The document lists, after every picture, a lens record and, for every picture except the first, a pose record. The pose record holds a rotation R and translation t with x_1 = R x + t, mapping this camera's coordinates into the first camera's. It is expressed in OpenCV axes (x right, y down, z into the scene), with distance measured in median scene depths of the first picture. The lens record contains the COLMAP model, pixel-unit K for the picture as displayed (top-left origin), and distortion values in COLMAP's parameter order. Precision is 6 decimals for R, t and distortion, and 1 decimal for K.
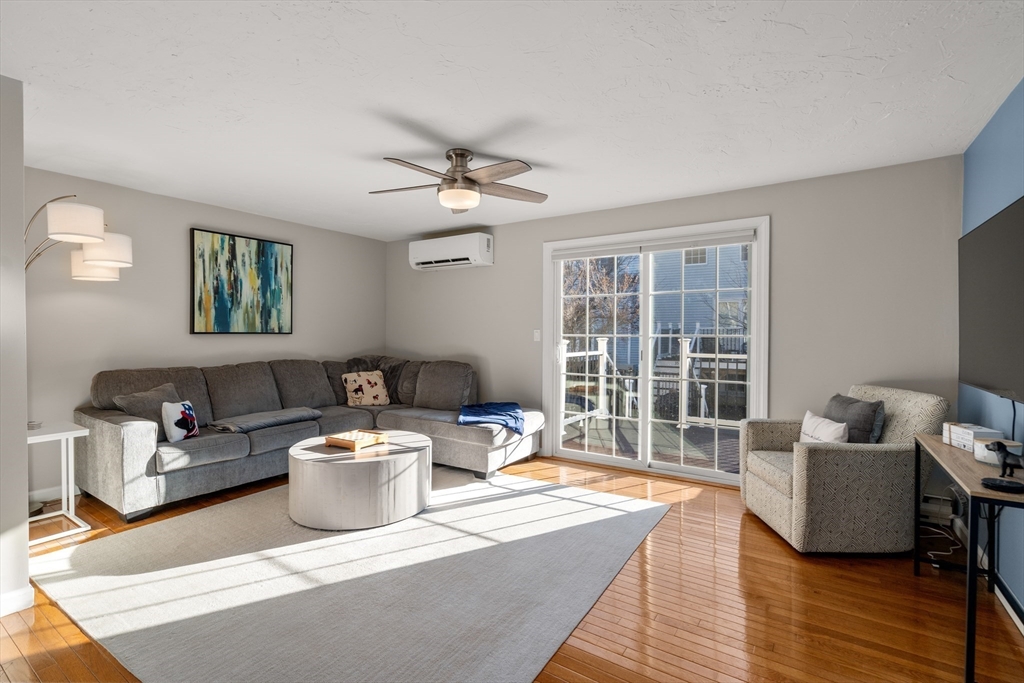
lens RADIAL K [[473.9, 0, 505.9], [0, 473.9, 341.9], [0, 0, 1]] dist [0.002647, 0.002019]
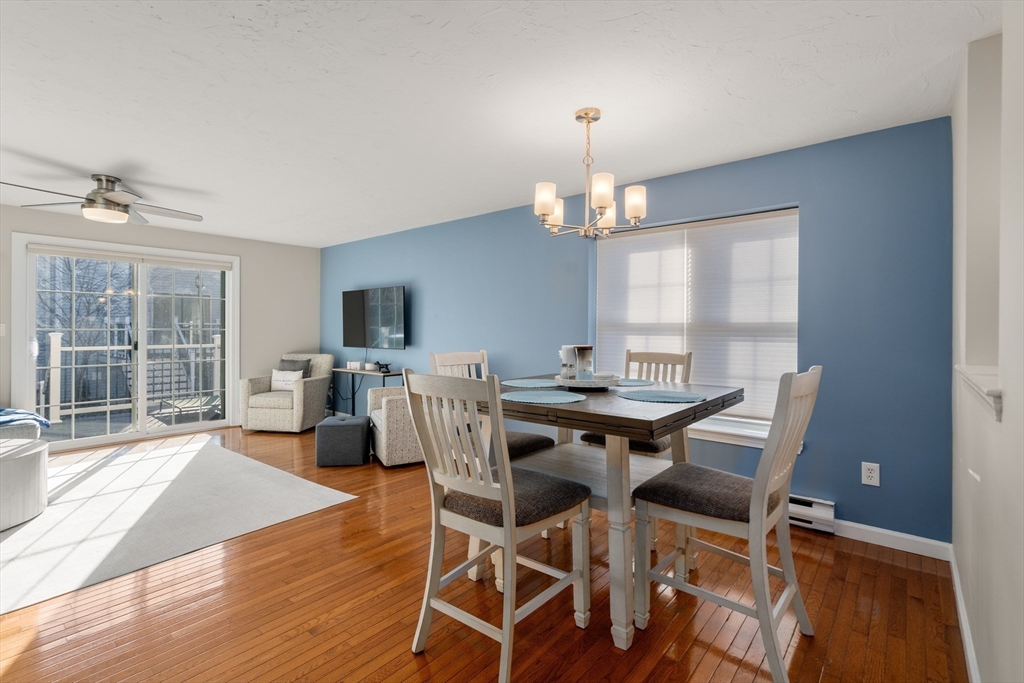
lens RADIAL K [[473.9, 0, 507.0], [0, 473.9, 326.2], [0, 0, 1]] dist [0.002647, 0.002019]
pose [[0.103999, -0.003448, 0.994571, -0.834079], [0.010149, 0.999946, 0.002405, -0.014729], [-0.994526, 0.009844, 0.104028, -0.083857]]
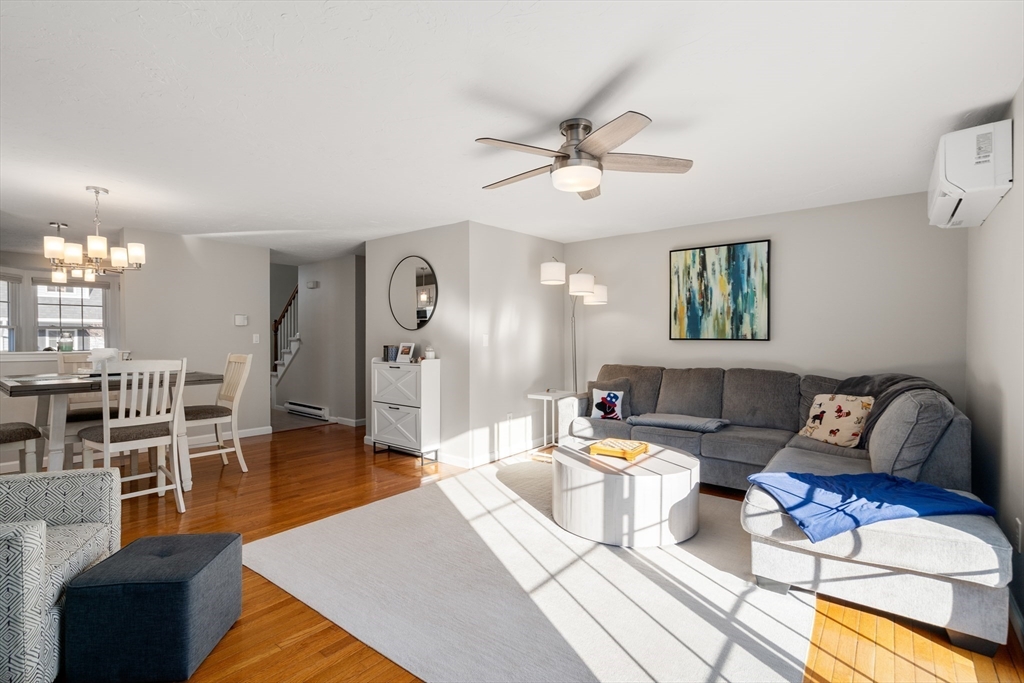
lens RADIAL K [[473.9, 0, 511.9], [0, 473.9, 345.9], [0, 0, 1]] dist [0.002647, 0.002019]
pose [[-0.092270, 0.016248, -0.995601, 0.524100], [-0.022962, 0.999566, 0.018441, -0.013595], [0.995469, 0.024563, -0.091856, 0.671048]]
